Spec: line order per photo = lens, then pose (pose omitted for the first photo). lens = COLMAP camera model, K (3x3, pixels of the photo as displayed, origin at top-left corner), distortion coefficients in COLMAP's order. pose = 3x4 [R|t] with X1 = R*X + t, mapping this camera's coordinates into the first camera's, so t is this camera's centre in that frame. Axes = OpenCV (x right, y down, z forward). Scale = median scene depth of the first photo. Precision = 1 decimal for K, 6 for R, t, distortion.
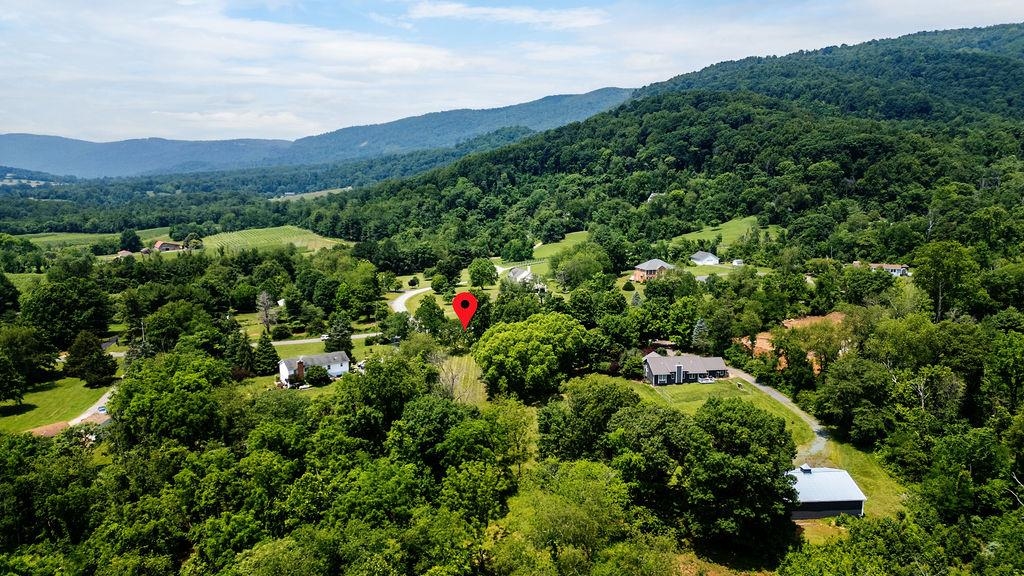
lens RADIAL K [[716.3, 0, 511.2], [0, 716.3, 283.4], [0, 0, 1]] dist [0.072215, -0.068924]
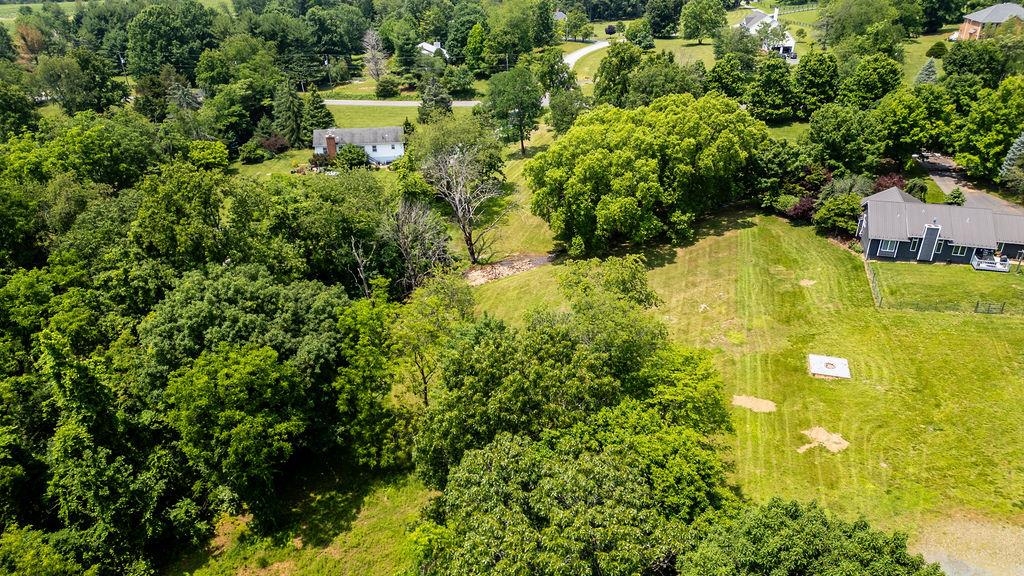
lens RADIAL K [[716.3, 0, 516.4], [0, 716.3, 289.9], [0, 0, 1]] dist [0.072215, -0.068924]
pose [[0.915445, 0.178415, -0.360734, 0.151638], [-0.047143, 0.937729, 0.344155, -0.001731], [0.399673, -0.298048, 0.866850, 0.423804]]
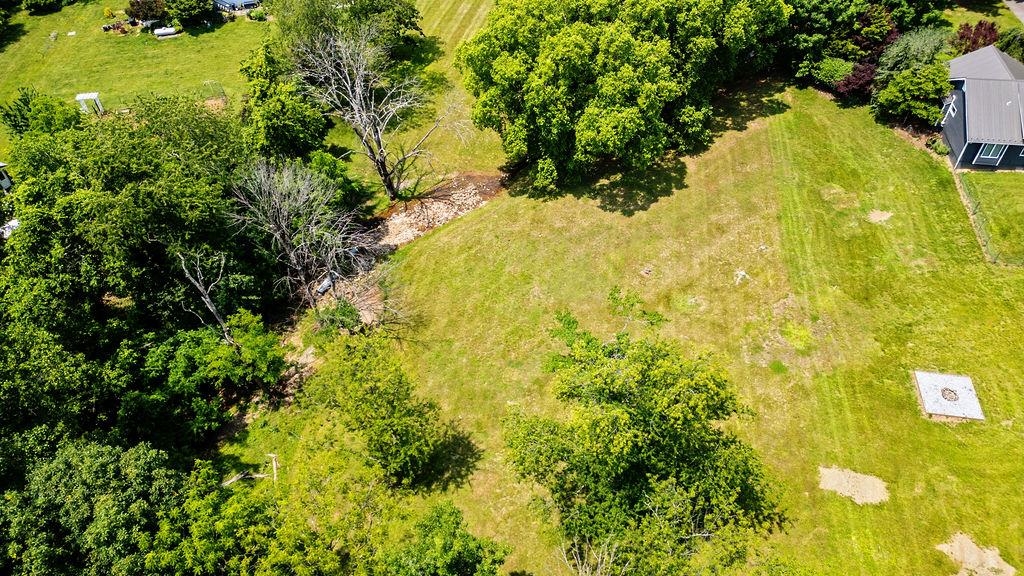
lens RADIAL K [[716.3, 0, 515.0], [0, 716.3, 284.0], [0, 0, 1]] dist [0.072215, -0.068924]
pose [[0.958329, 0.195036, -0.208727, 0.070863], [-0.029829, 0.794990, 0.605889, -0.023225], [0.284106, -0.574415, 0.767679, 0.590973]]
